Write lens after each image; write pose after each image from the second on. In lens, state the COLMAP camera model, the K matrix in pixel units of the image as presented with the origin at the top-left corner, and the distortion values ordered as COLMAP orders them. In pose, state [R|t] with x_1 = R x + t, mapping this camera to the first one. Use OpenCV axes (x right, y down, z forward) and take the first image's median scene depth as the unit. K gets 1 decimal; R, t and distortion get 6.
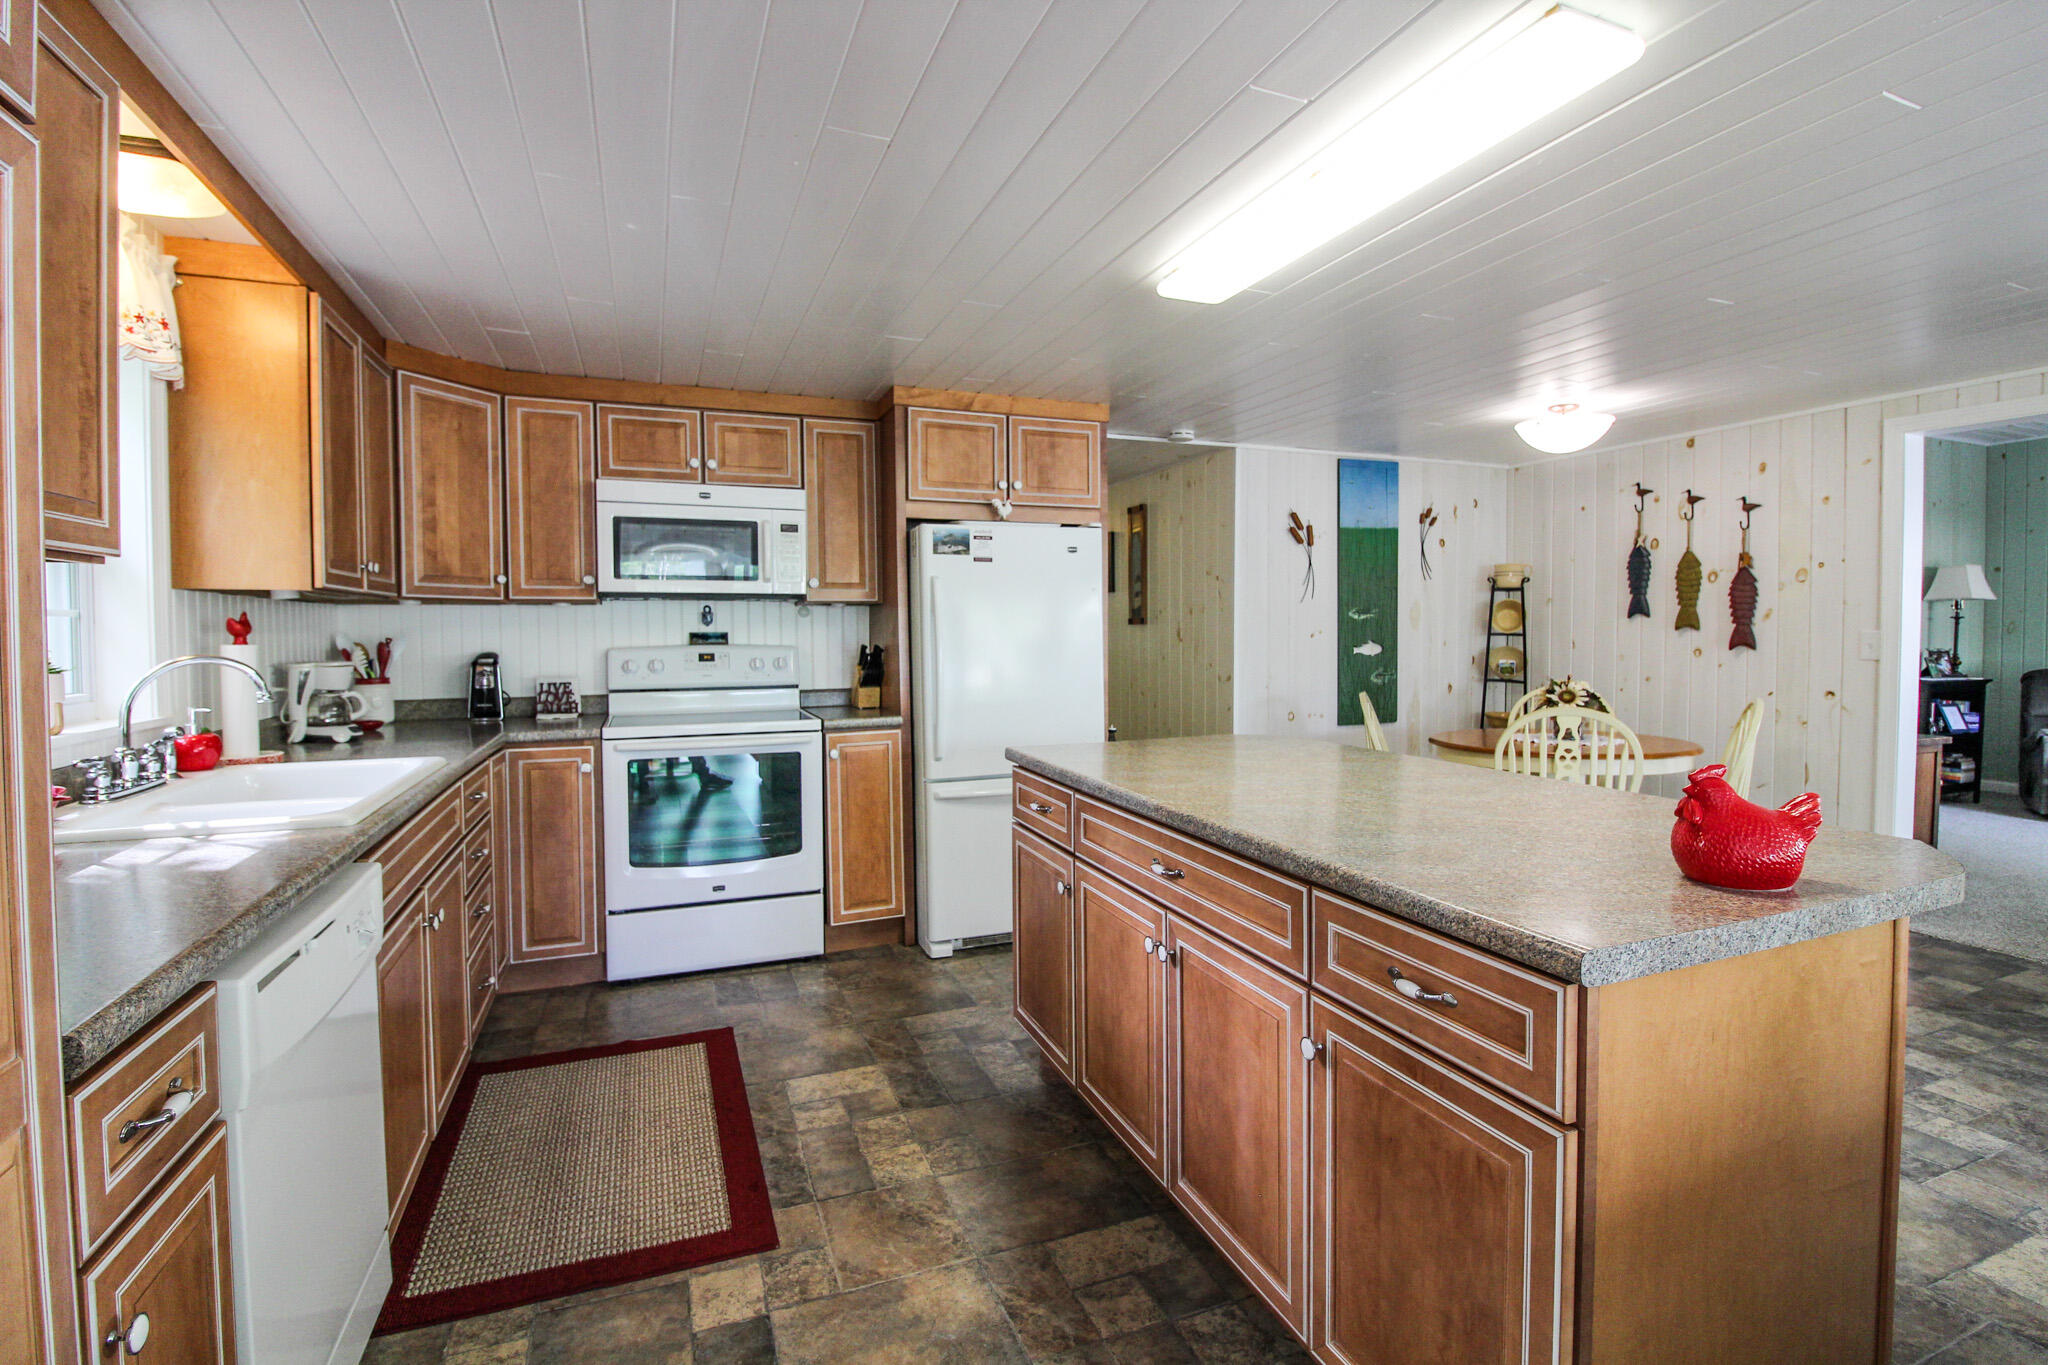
lens RADIAL K [[944.3, 0, 1033.1], [0, 944.3, 670.3], [0, 0, 1]] dist [-0.016540, -0.005518]
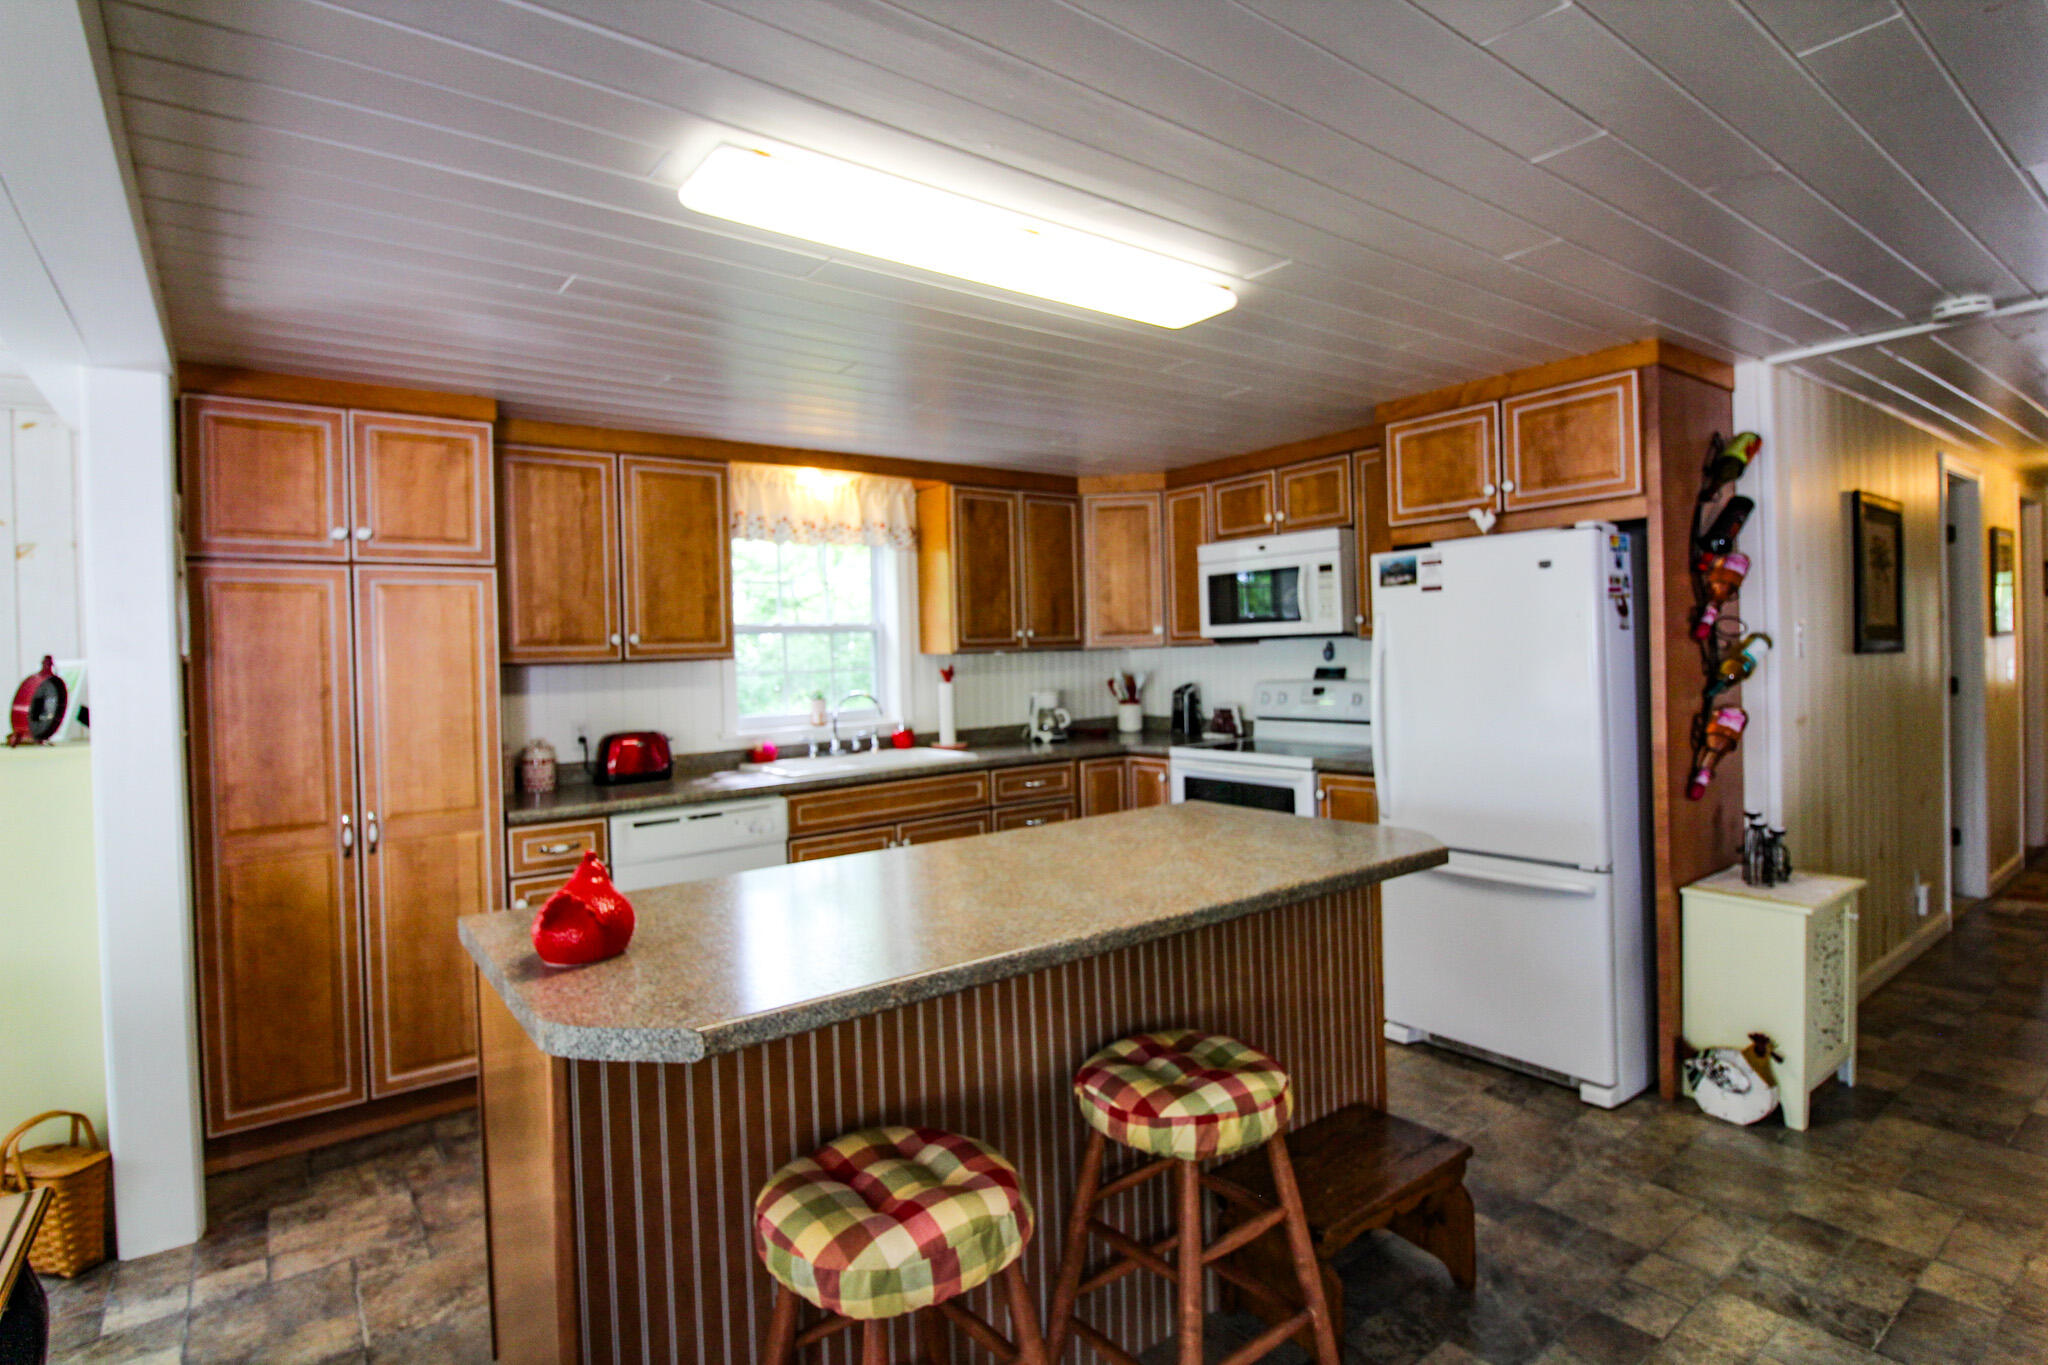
lens RADIAL K [[1012.9, 0, 1034.8], [0, 1012.9, 663.5], [0, 0, 1]] dist [-0.002191, -0.000401]
pose [[0.279595, 0.004564, -0.960107, 0.509392], [-0.014726, 0.999891, 0.000465, -0.031937], [0.960005, 0.014008, 0.279632, 0.286926]]
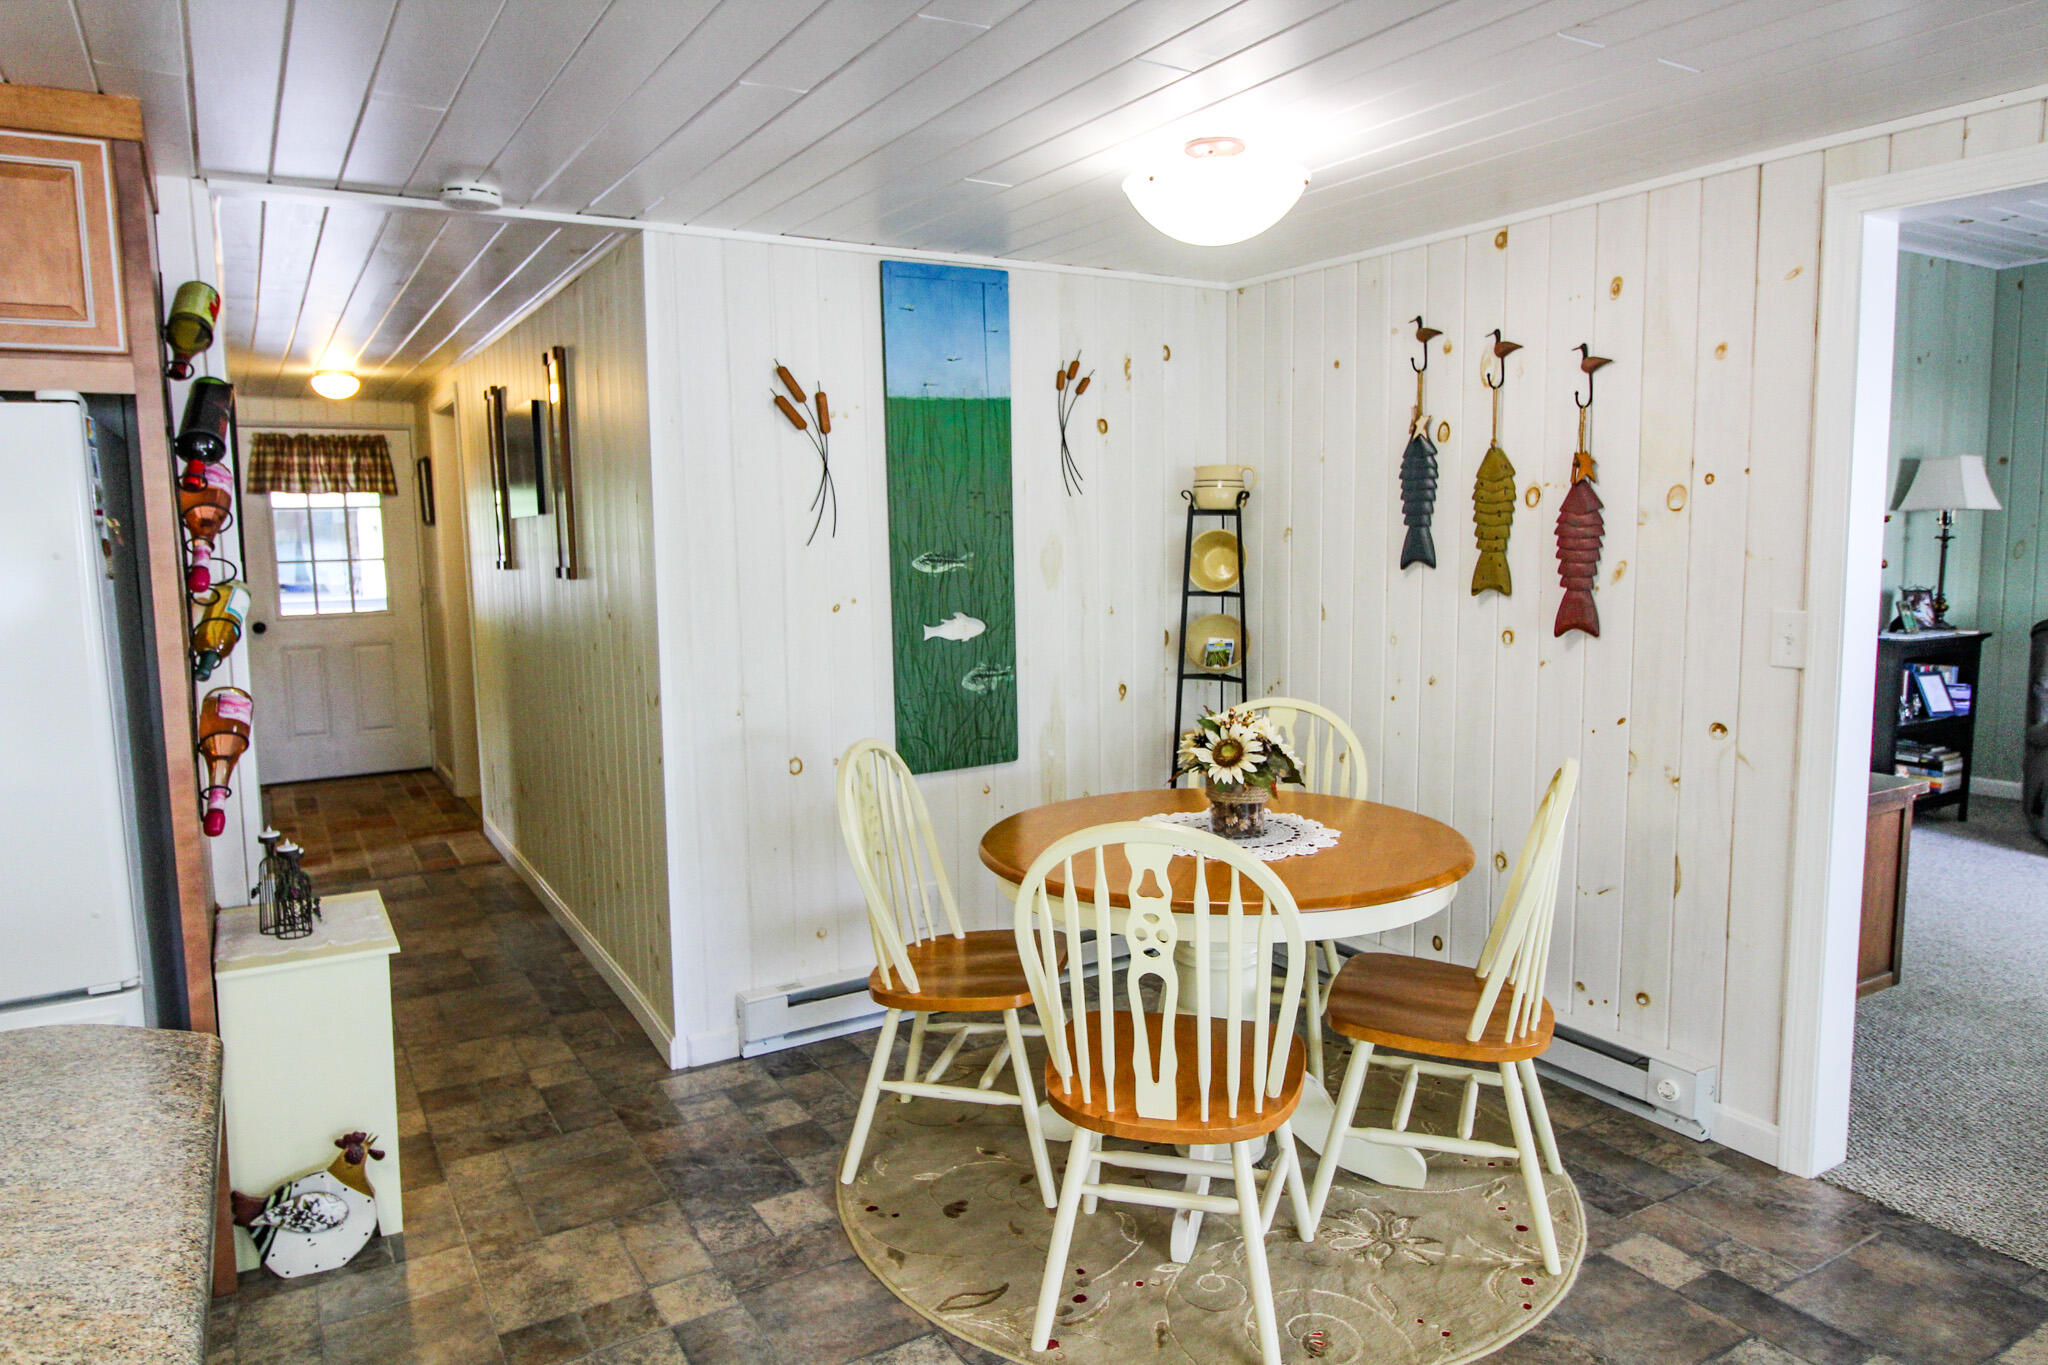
lens RADIAL K [[1312.2, 0, 1022.7], [0, 1312.2, 675.3], [0, 0, 1]] dist [0.001161, -0.005674]
pose [[0.984545, -0.029104, 0.172698, 0.275322], [0.017002, 0.997321, 0.071143, -0.050338], [-0.174306, -0.067107, 0.982402, 0.275837]]
